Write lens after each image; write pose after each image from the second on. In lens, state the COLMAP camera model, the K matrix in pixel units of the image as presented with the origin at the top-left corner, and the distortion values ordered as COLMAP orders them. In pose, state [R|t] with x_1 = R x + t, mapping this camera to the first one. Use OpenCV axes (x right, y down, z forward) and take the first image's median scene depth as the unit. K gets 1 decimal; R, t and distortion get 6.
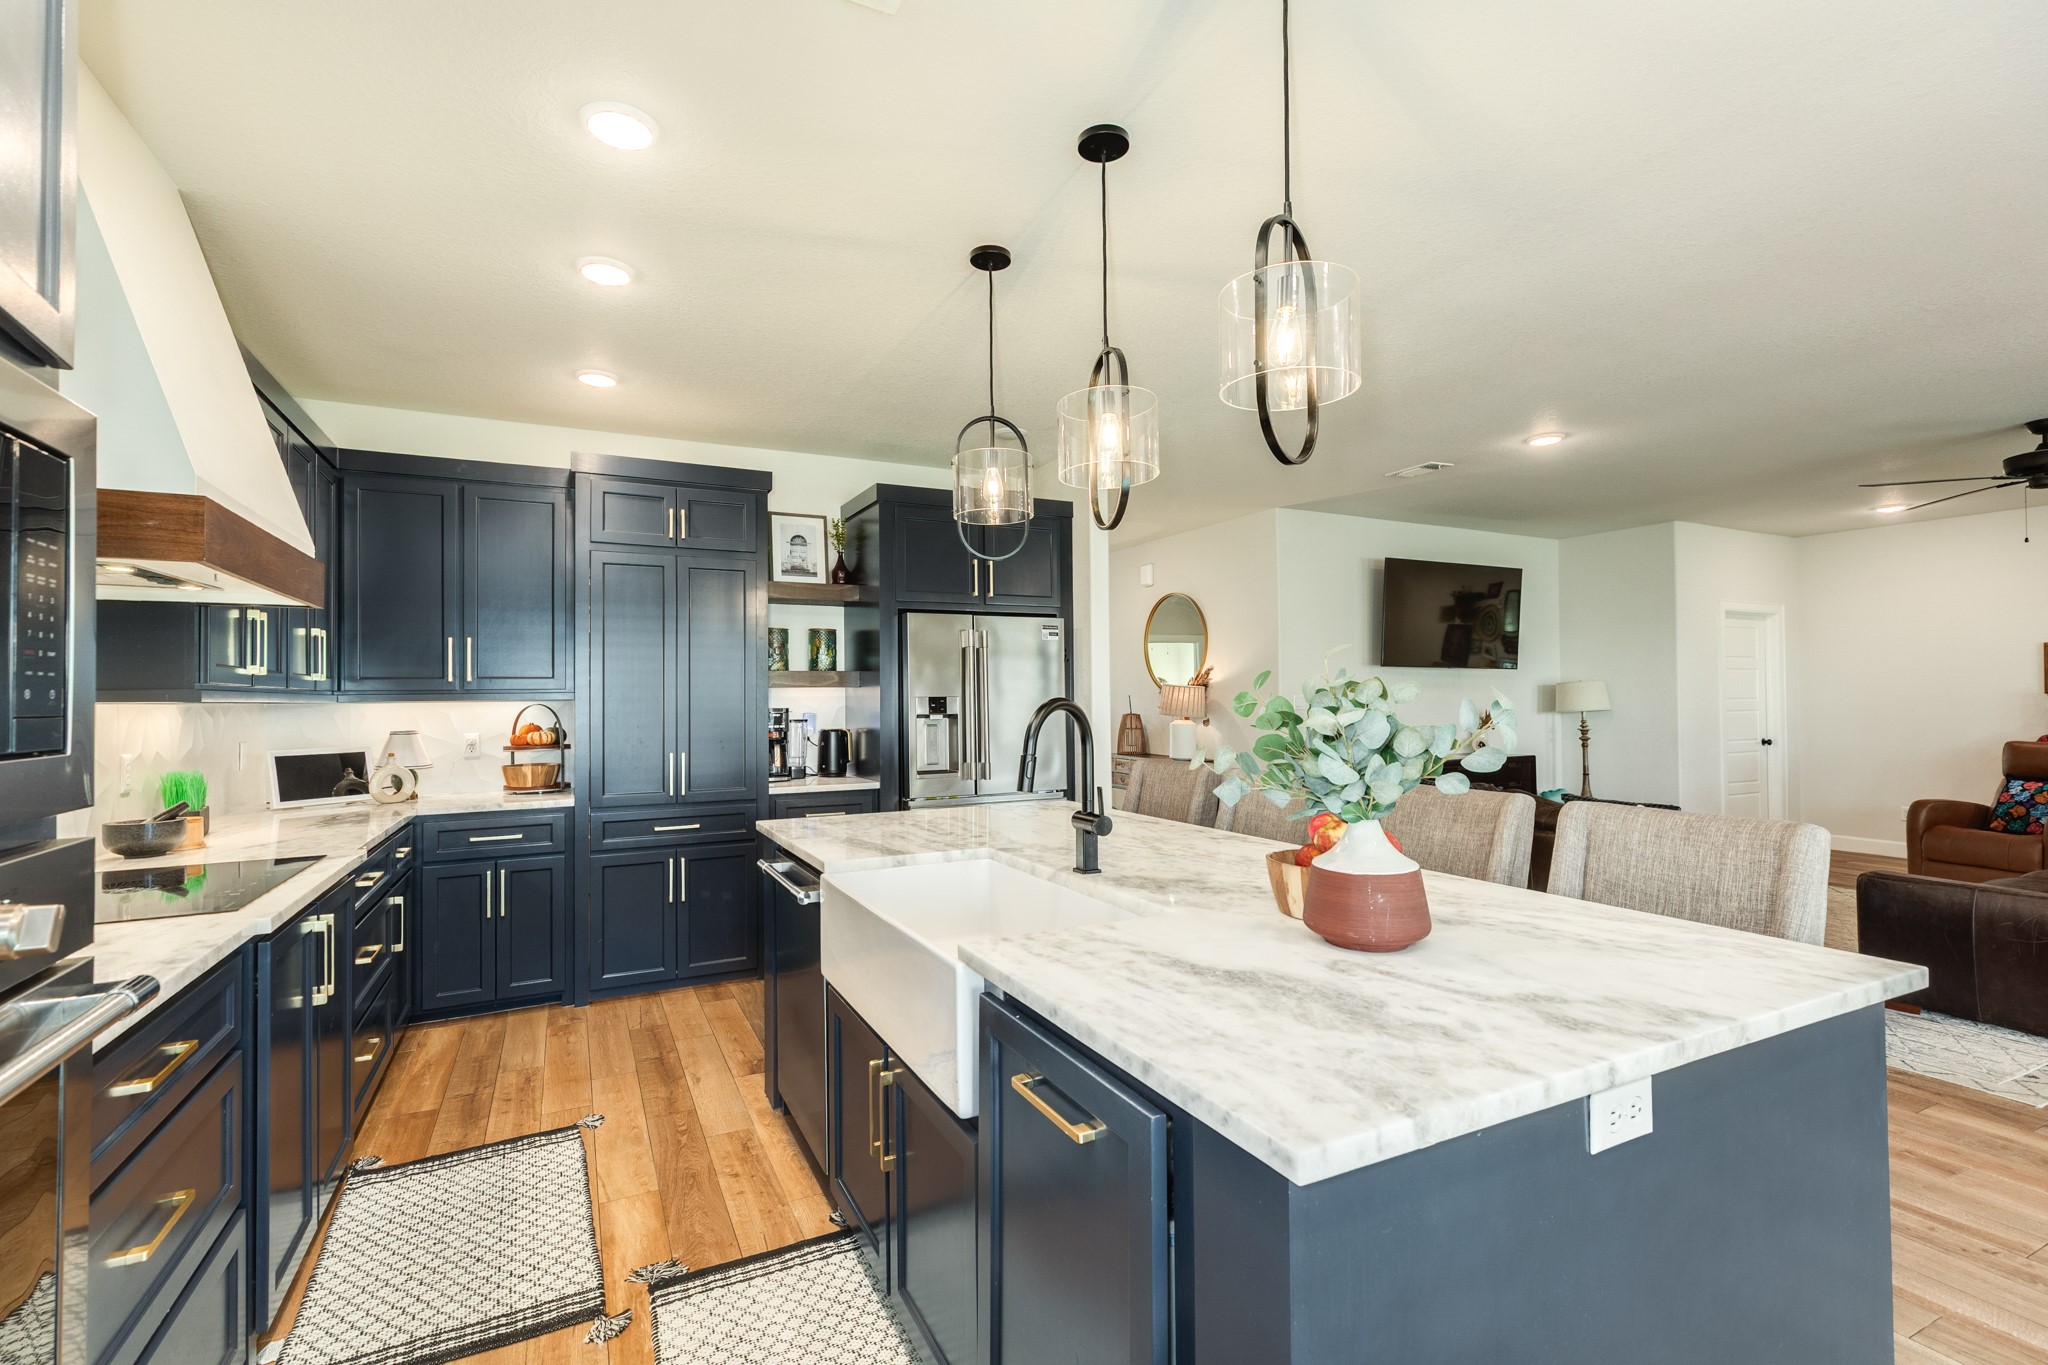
lens RADIAL K [[883.5, 0, 1023.9], [0, 883.5, 684.5], [0, 0, 1]] dist [-0.002441, -0.000136]
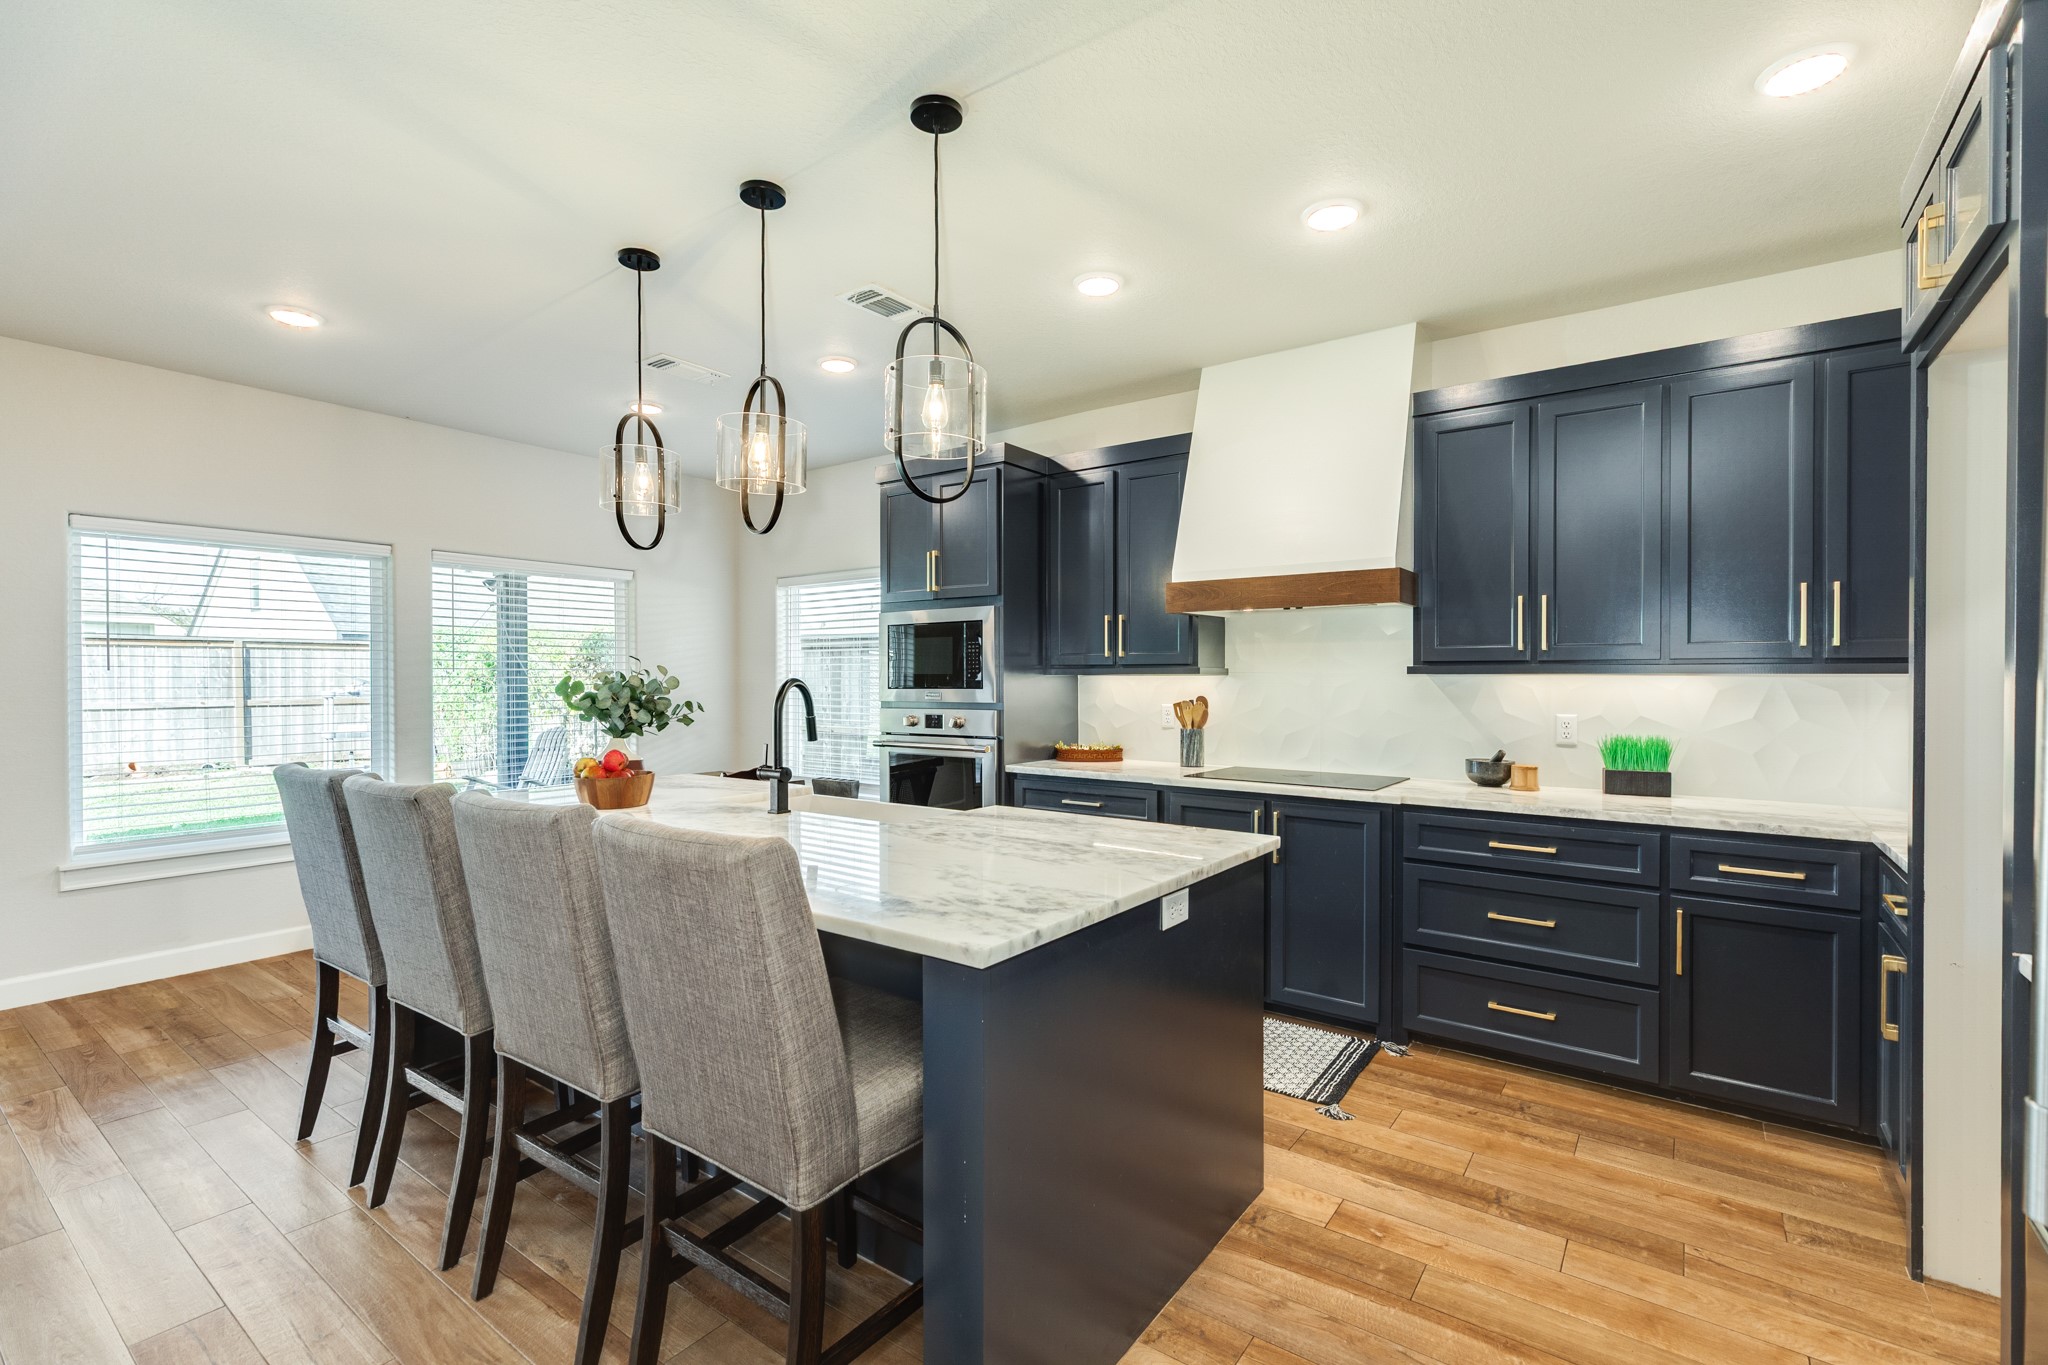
lens RADIAL K [[883.5, 0, 1006.1], [0, 883.5, 671.8], [0, 0, 1]] dist [-0.002441, -0.000136]
pose [[-0.885449, 0.014352, -0.464515, 0.235088], [0.019198, 0.999799, -0.005705, 0.012806], [0.464340, -0.013969, -0.885547, 1.475677]]
